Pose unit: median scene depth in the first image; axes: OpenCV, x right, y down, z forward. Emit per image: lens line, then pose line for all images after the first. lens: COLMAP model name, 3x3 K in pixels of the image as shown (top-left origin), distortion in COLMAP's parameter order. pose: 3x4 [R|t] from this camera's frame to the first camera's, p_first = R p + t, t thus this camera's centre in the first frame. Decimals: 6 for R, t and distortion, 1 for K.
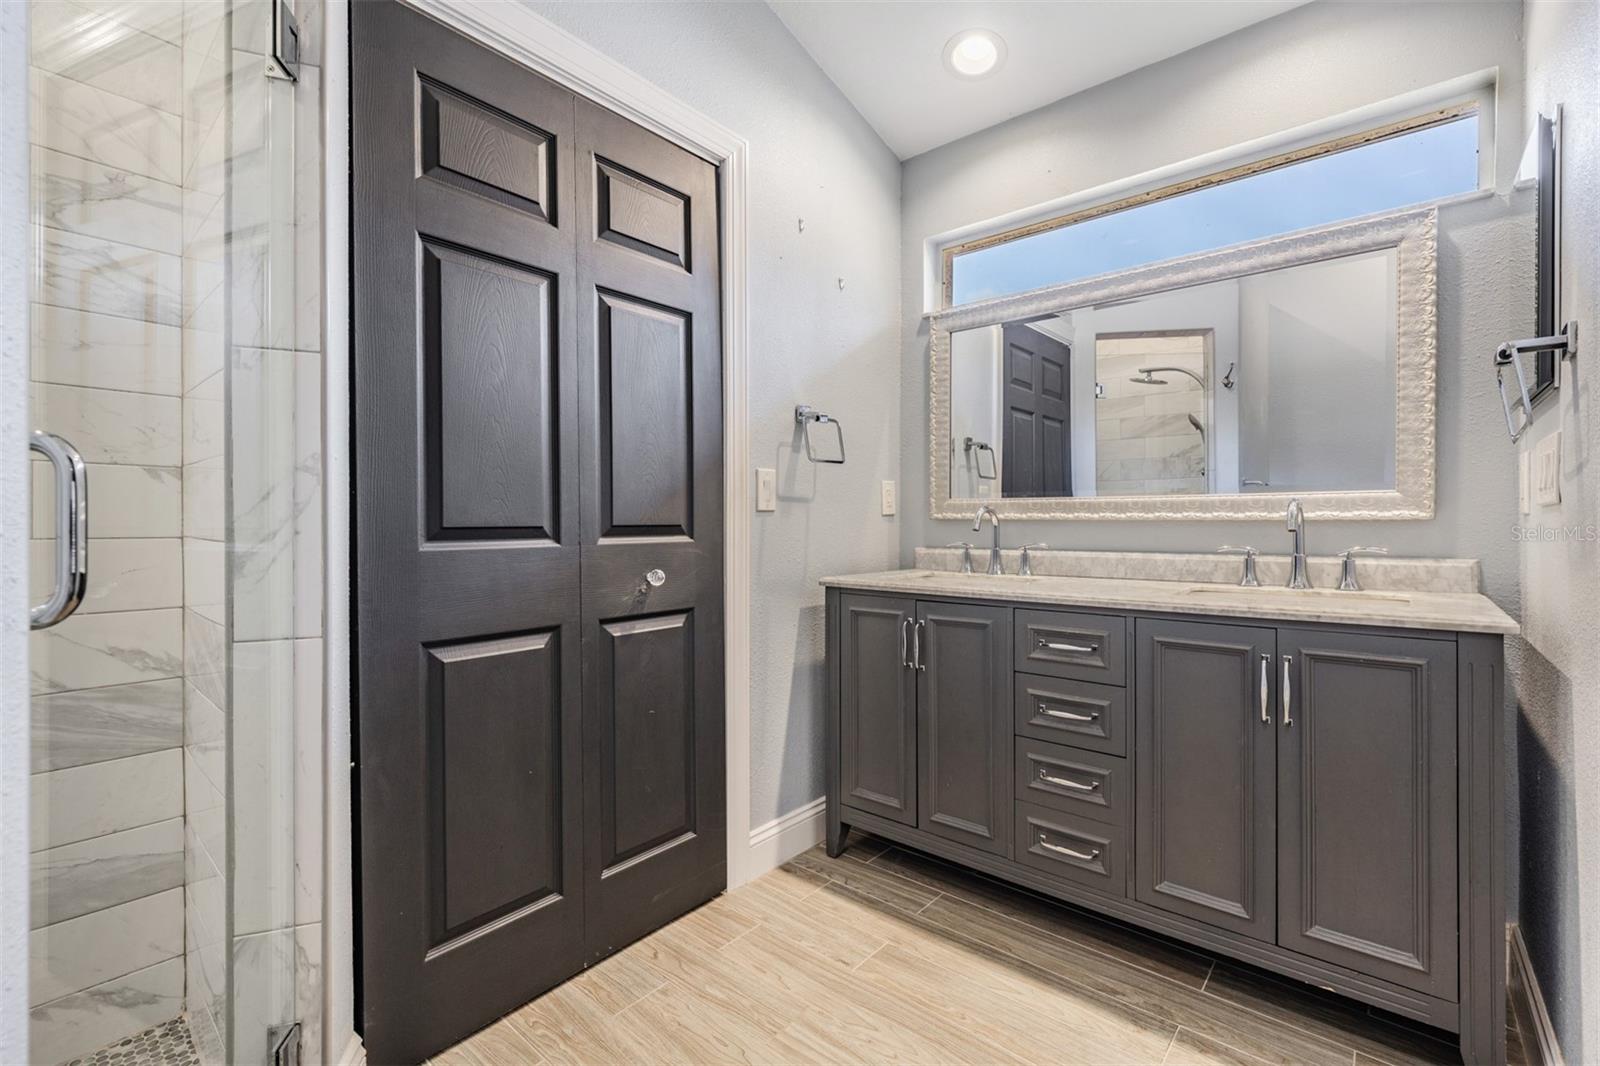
lens RADIAL K [[701.6, 0, 797.8], [0, 701.6, 520.8], [0, 0, 1]] dist [-0.000549, 0.000011]
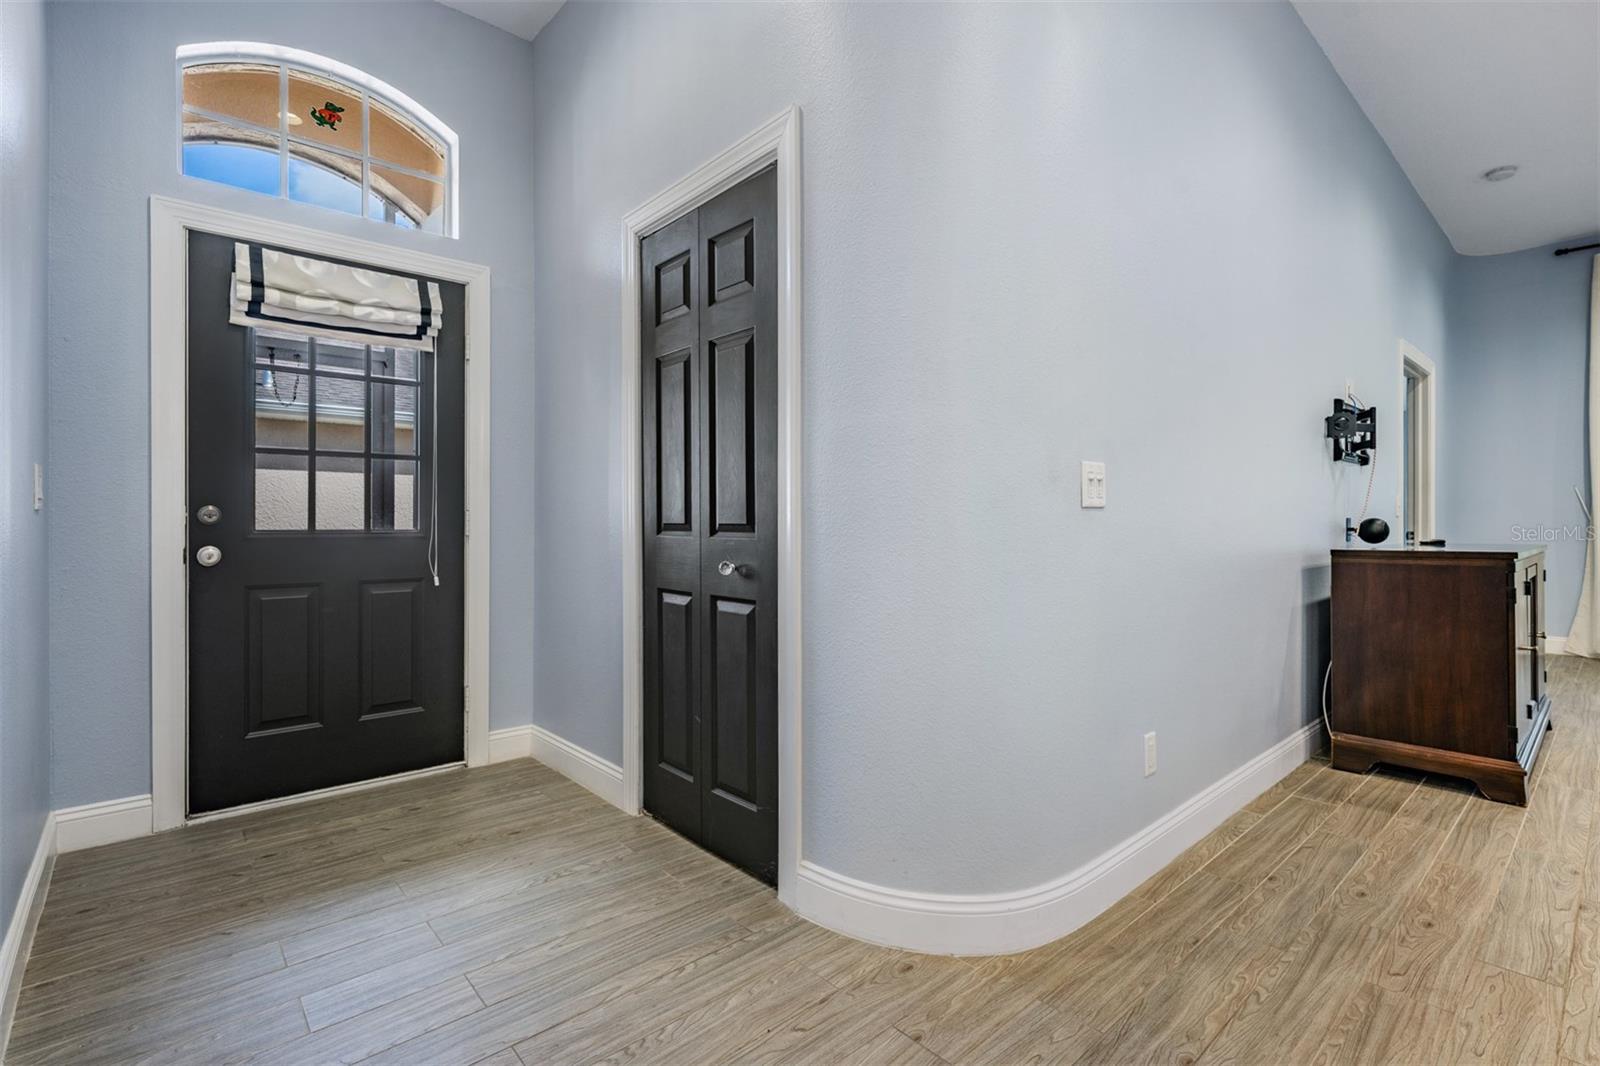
lens RADIAL K [[701.6, 0, 797.8], [0, 701.6, 520.8], [0, 0, 1]] dist [-0.000549, 0.000011]
pose [[-0.128804, -0.001536, -0.991669, 0.852515], [0.000294, 0.999999, -0.001587, 0.003181], [0.991670, -0.000496, -0.128803, 1.120768]]
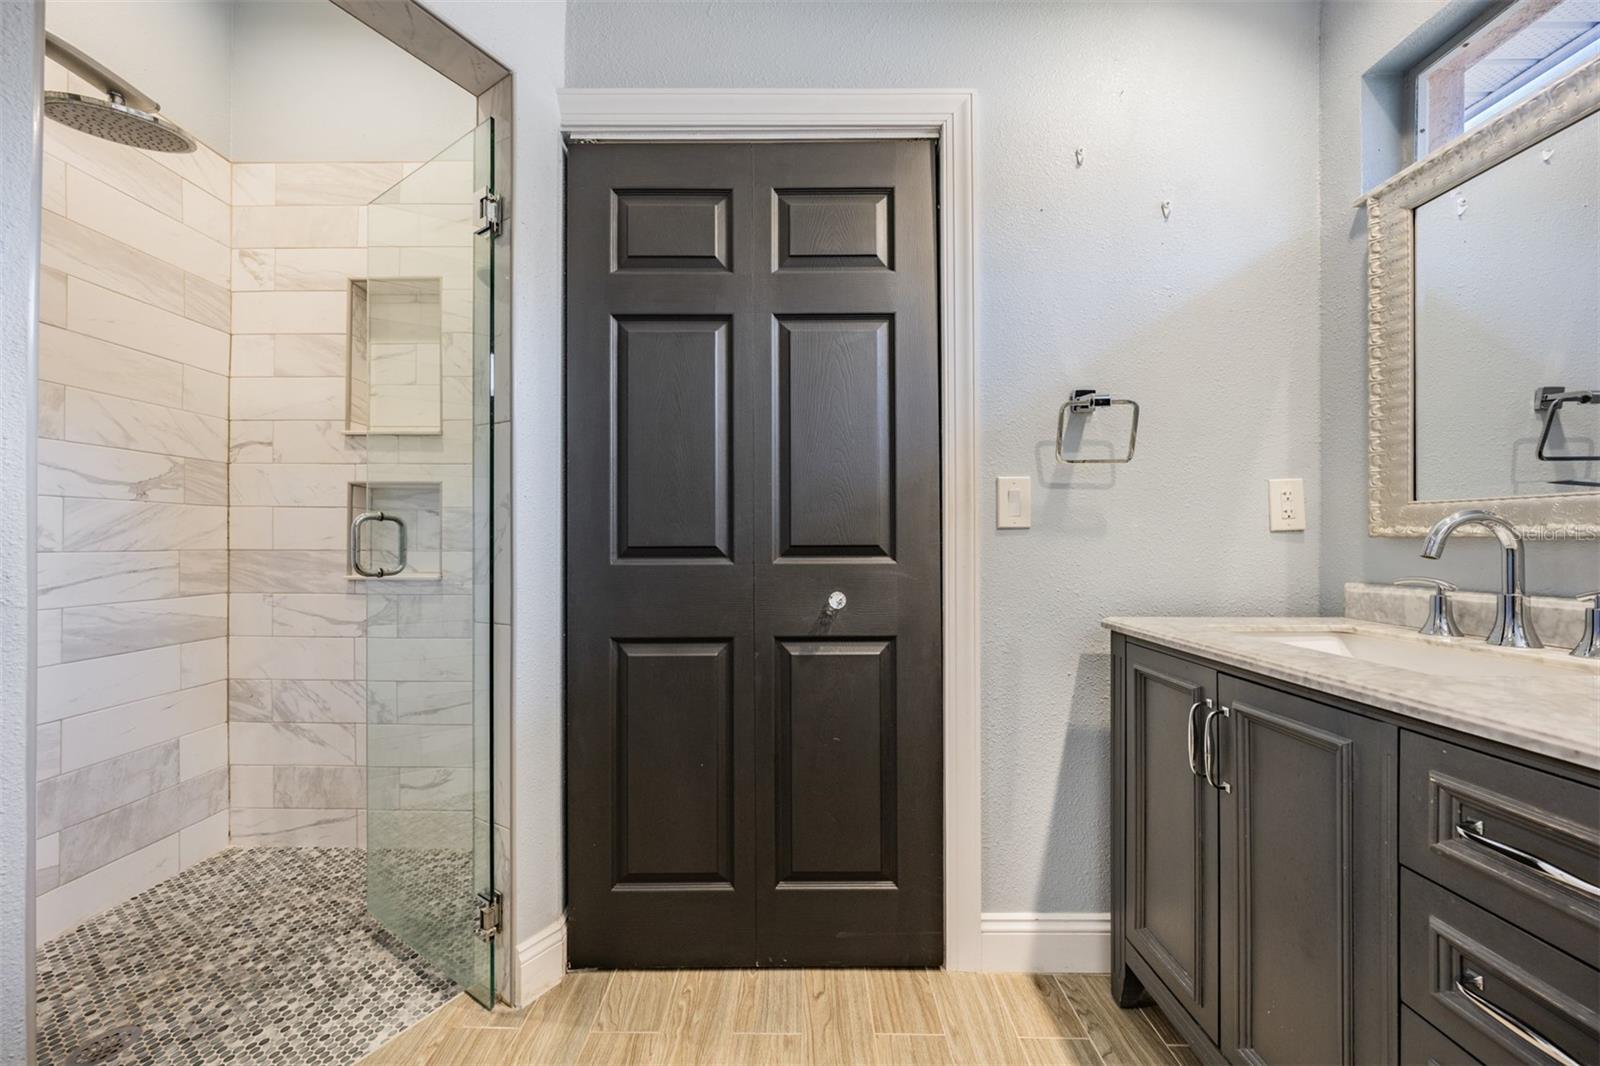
lens RADIAL K [[570.4, 0, 800.0], [0, 570.4, 533.0], [0, 0, 1]] dist [-0.010364, 0.007154]
pose [[0.642391, -0.005513, -0.766357, 0.316449], [0.003814, 0.999985, -0.003996, -0.006822], [0.766367, -0.000356, 0.642403, 0.403722]]
